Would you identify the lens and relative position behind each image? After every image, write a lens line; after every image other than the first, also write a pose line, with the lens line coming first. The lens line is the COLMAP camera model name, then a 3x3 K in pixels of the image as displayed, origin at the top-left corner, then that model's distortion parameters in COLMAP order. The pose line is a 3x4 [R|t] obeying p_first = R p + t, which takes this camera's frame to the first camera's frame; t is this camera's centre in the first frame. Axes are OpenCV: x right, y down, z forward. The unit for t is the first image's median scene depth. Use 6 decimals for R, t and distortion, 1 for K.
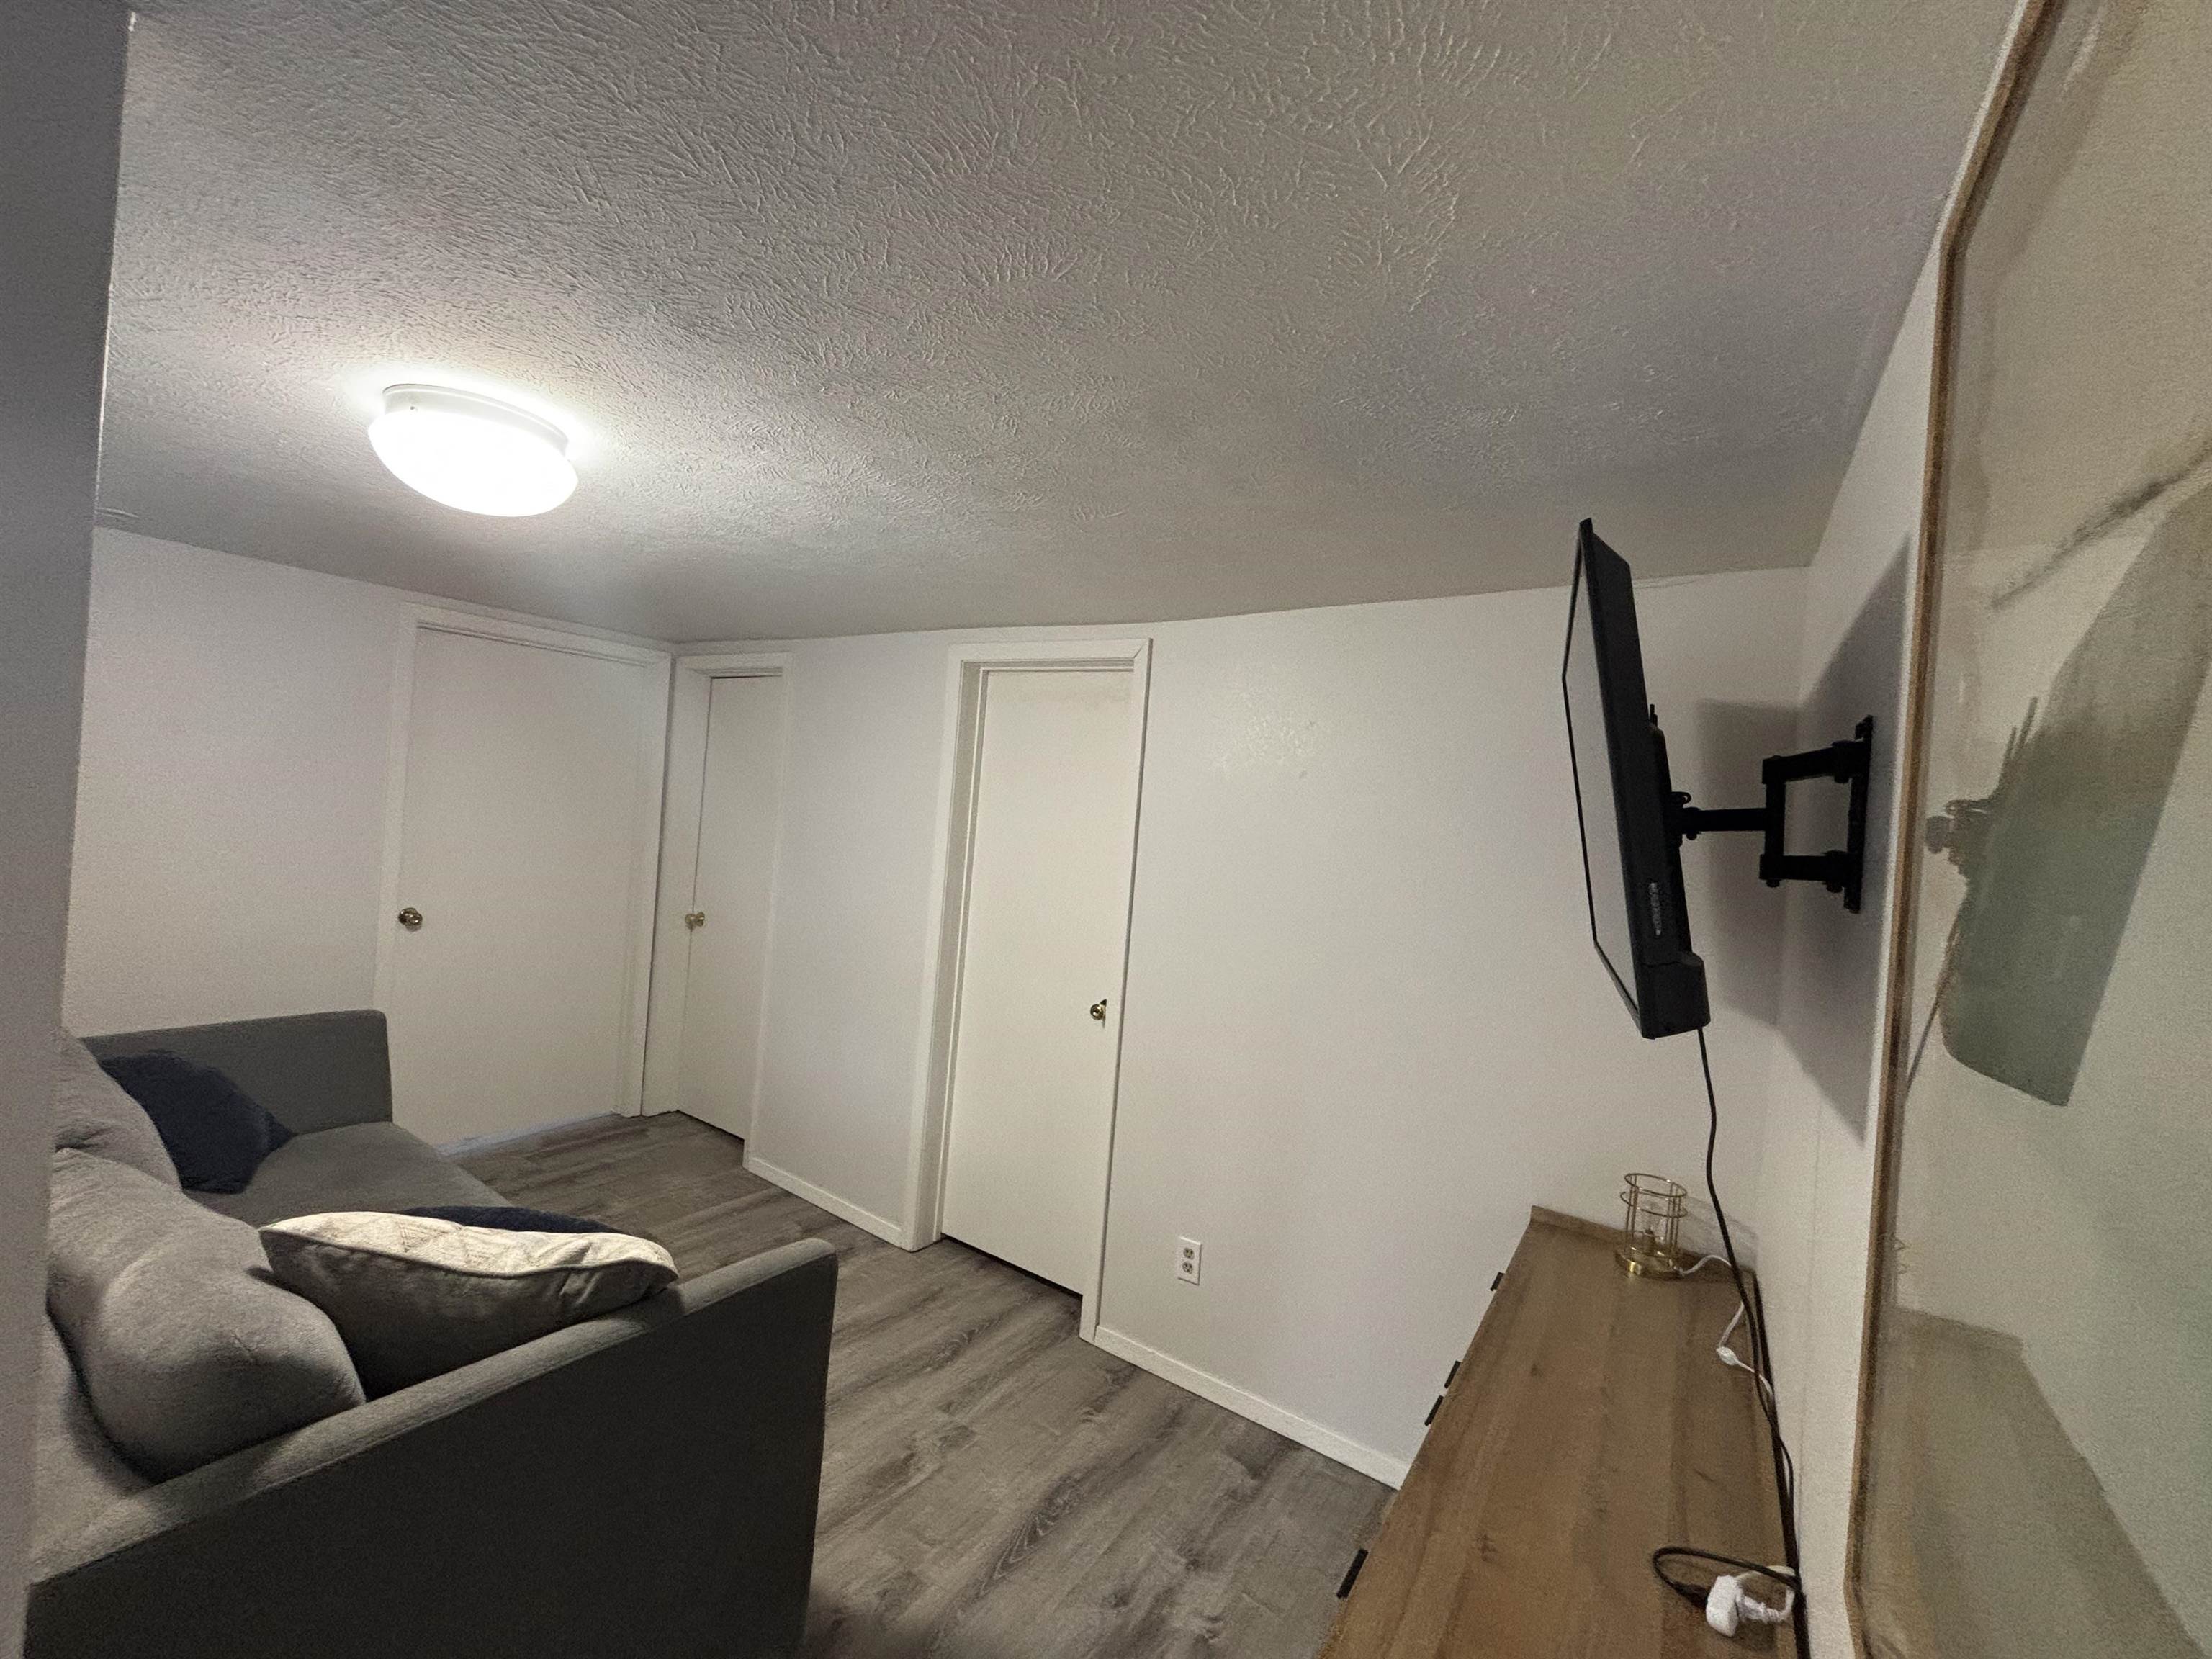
lens RADIAL K [[889.4, 0, 1101.1], [0, 889.4, 829.3], [0, 0, 1]] dist [0.009415, 0.001091]
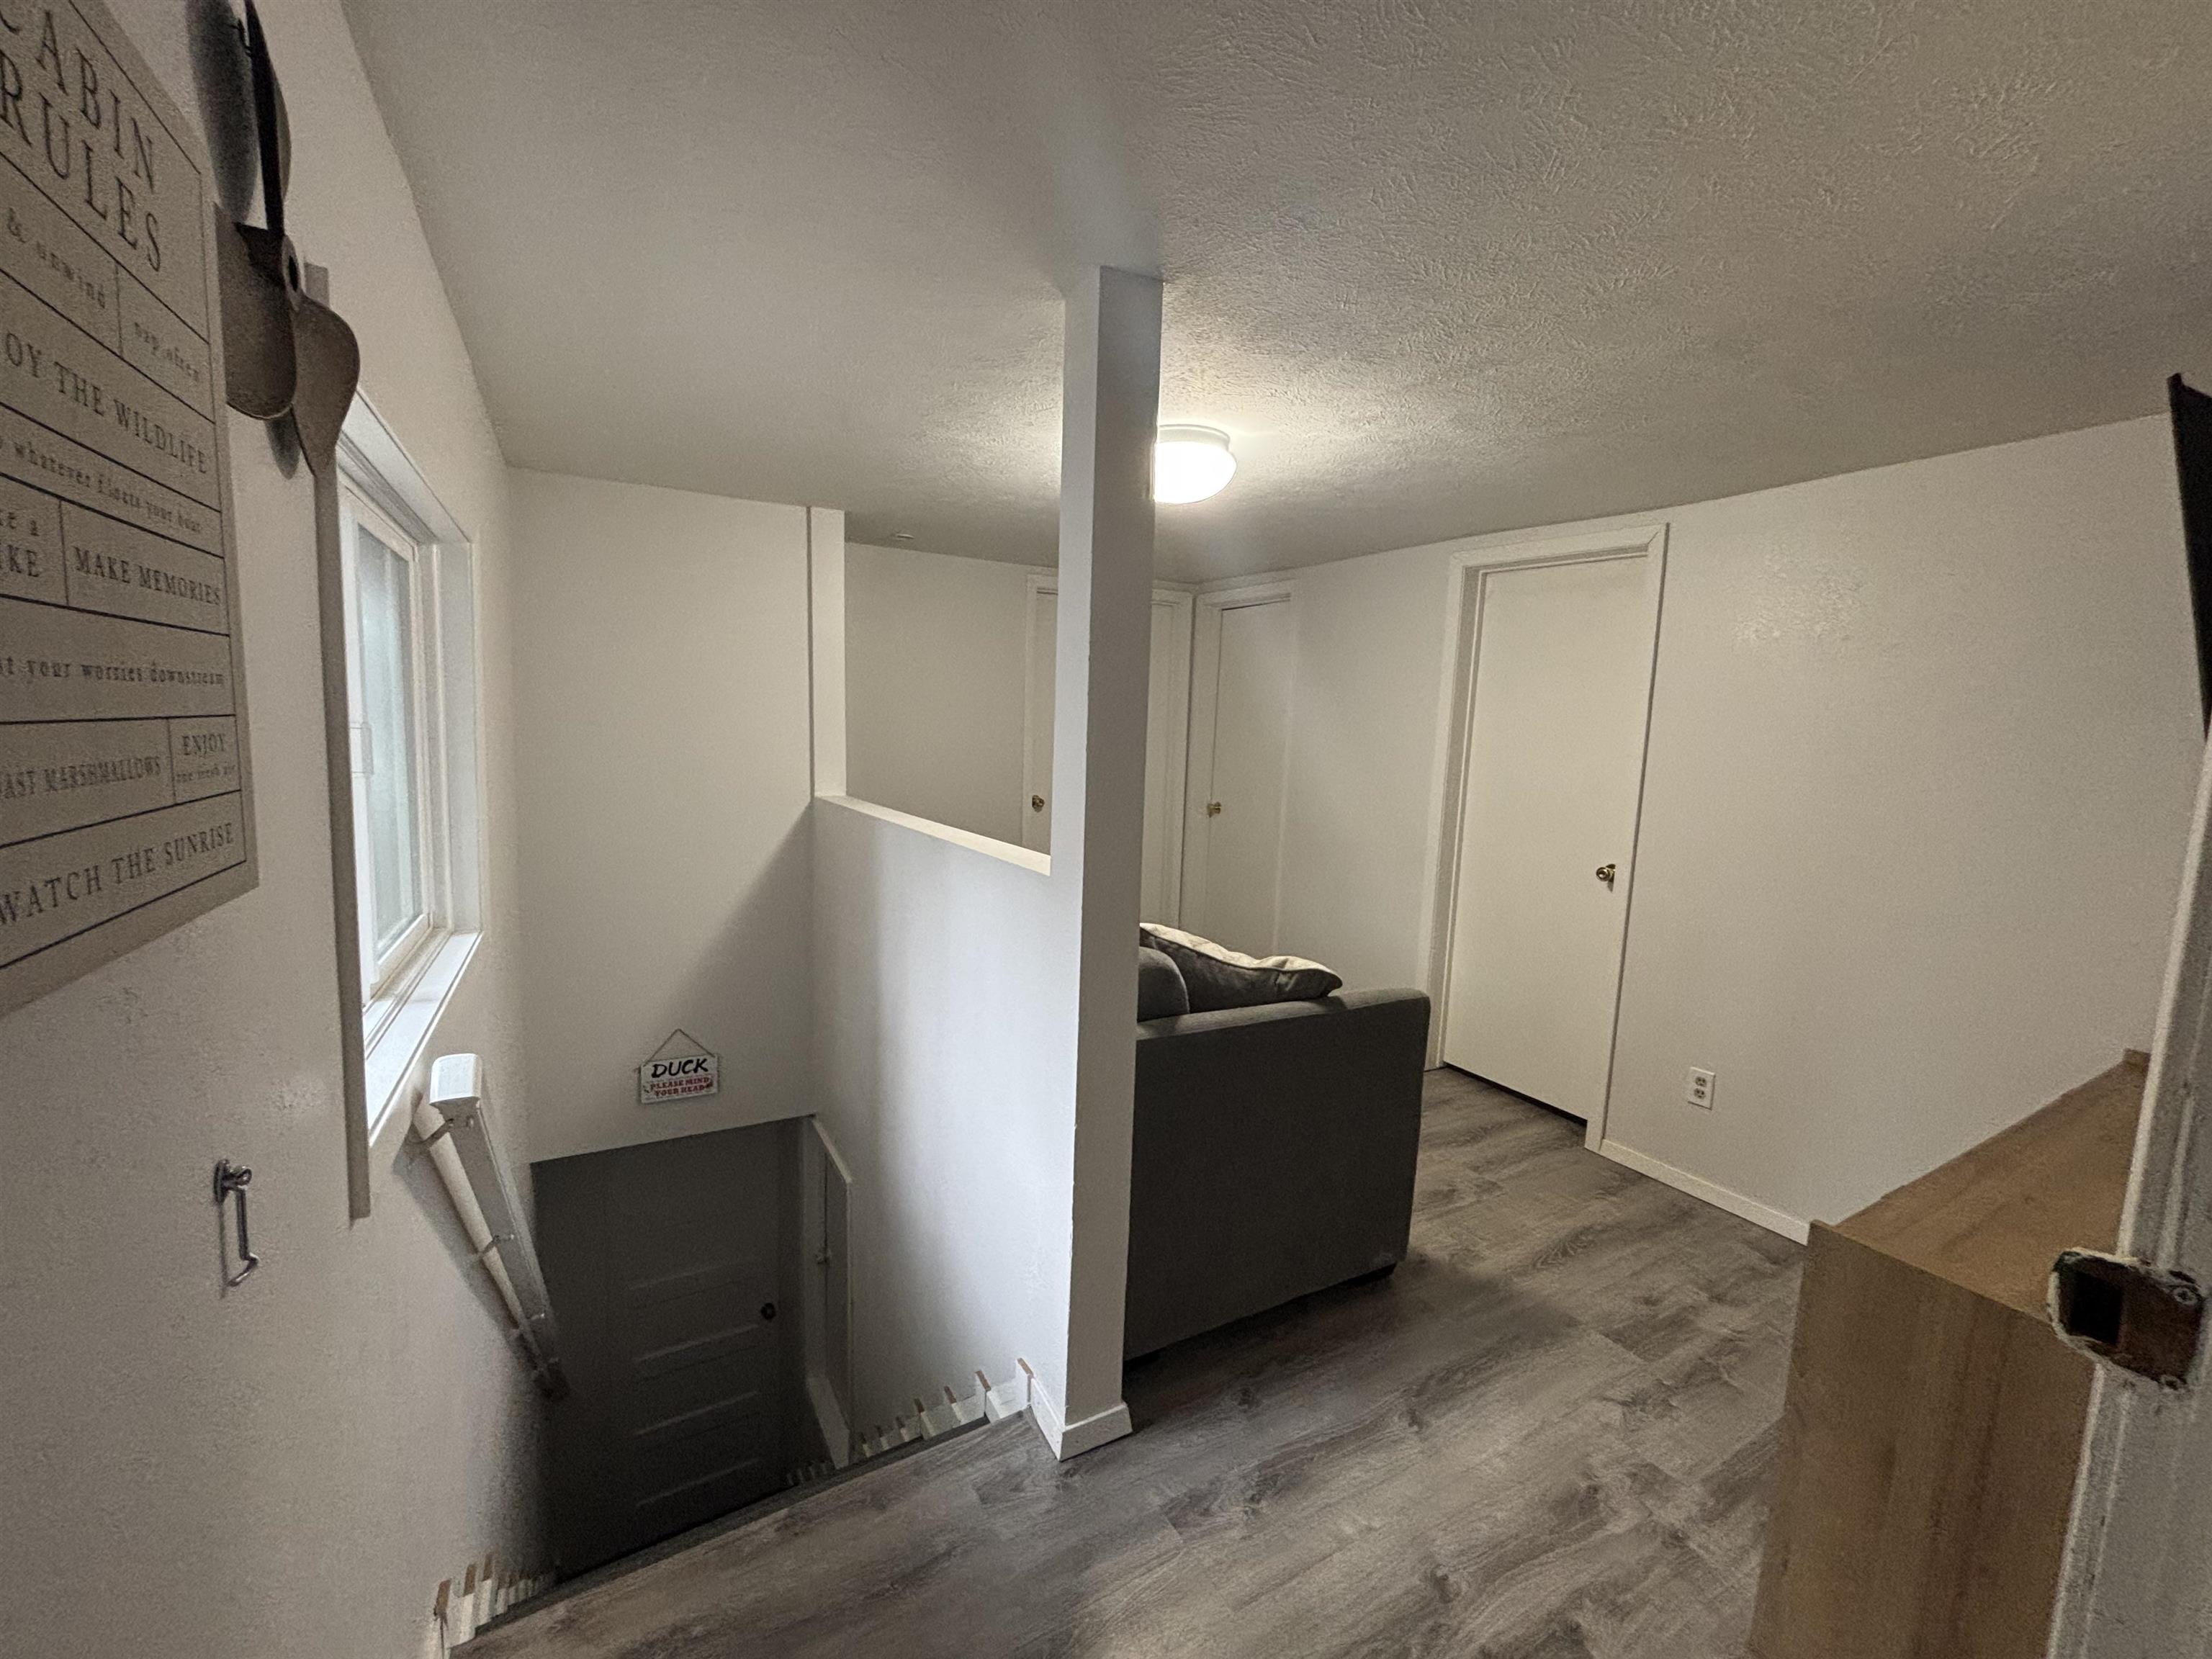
lens RADIAL K [[889.4, 0, 1126.8], [0, 889.4, 824.9], [0, 0, 1]] dist [0.009415, 0.001091]
pose [[0.908606, 0.007082, -0.417595, -0.094539], [0.026531, 0.996858, 0.074632, 0.054800], [0.416812, -0.078891, 0.905563, -0.301441]]
